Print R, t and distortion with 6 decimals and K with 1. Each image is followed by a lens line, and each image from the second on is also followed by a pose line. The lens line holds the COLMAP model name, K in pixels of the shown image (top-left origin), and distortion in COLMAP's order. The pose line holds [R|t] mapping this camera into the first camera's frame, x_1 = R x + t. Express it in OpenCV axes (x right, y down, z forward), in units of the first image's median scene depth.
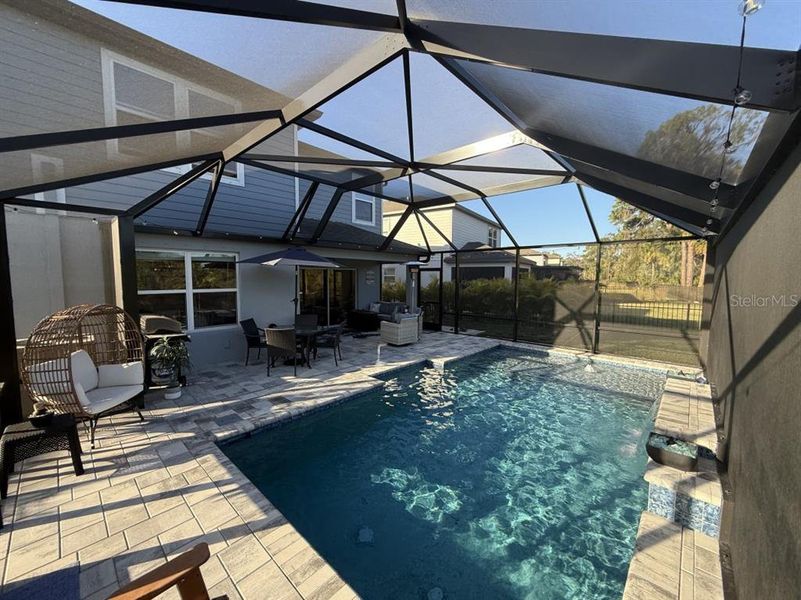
lens RADIAL K [[319.6, 0, 399.9], [0, 319.6, 300.4], [0, 0, 1]] dist [0.001969, 0.000114]
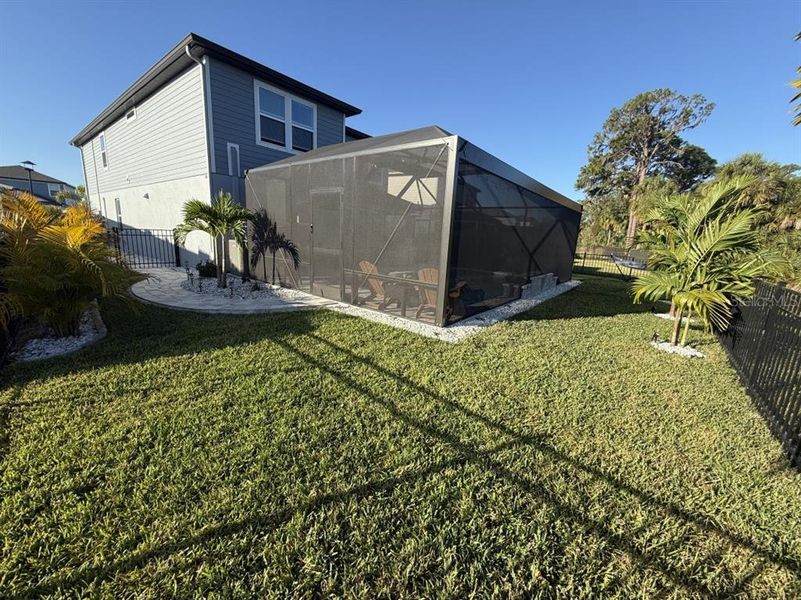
lens RADIAL K [[319.6, 0, 399.6], [0, 319.6, 299.9], [0, 0, 1]] dist [0.001969, 0.000114]
pose [[0.996847, 0.027655, 0.074379, -0.118350], [-0.036728, 0.991661, 0.123528, 0.084872], [-0.070343, -0.125870, 0.989550, -0.480608]]
